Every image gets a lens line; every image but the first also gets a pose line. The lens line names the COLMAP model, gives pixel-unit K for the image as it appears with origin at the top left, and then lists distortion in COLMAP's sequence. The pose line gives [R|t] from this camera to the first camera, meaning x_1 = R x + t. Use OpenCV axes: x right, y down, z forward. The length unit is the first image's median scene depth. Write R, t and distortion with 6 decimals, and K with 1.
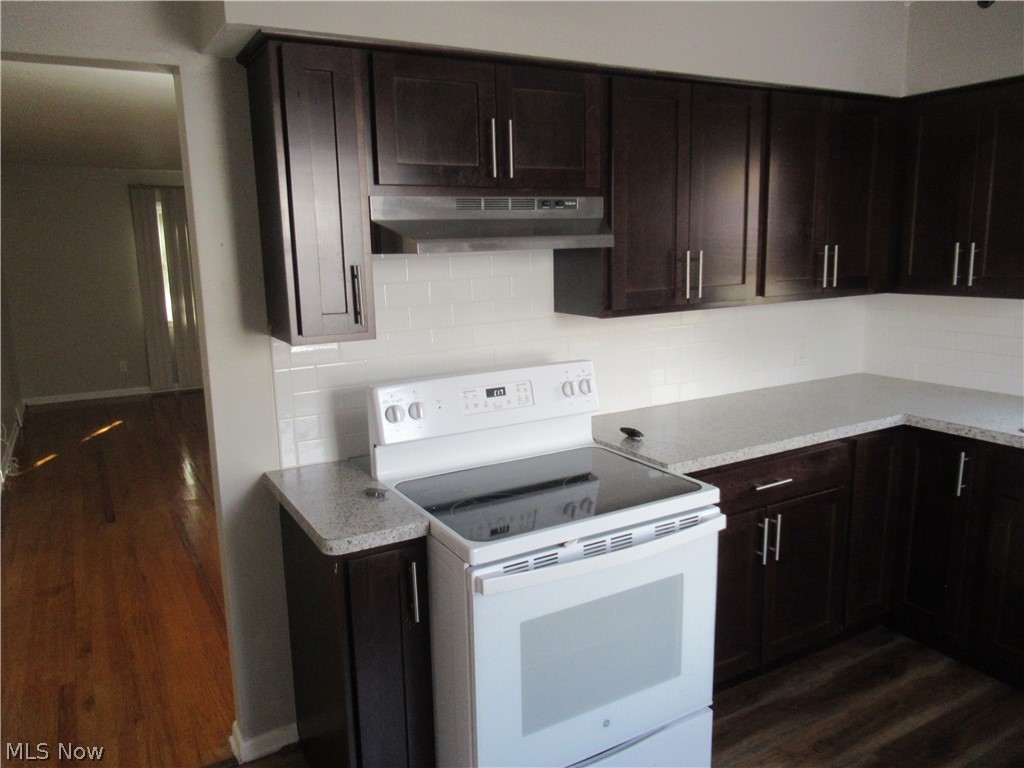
lens RADIAL K [[768.1, 0, 512.0], [0, 768.1, 384.0], [0, 0, 1]] dist [-0.002118, -0.001724]
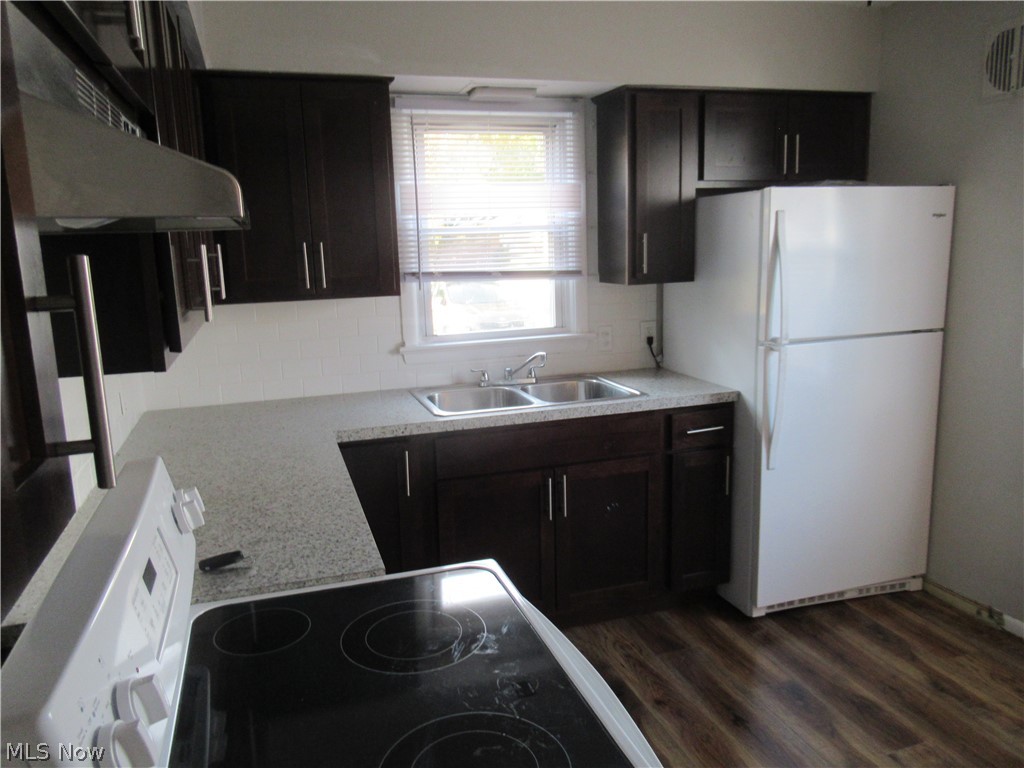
lens RADIAL K [[768.1, 0, 512.0], [0, 768.1, 384.0], [0, 0, 1]] dist [-0.002118, -0.001724]
pose [[0.200817, -0.163864, 0.965827, -0.337388], [0.200000, 0.972003, 0.123327, -0.093503], [-0.958996, 0.168399, 0.227968, 0.654719]]
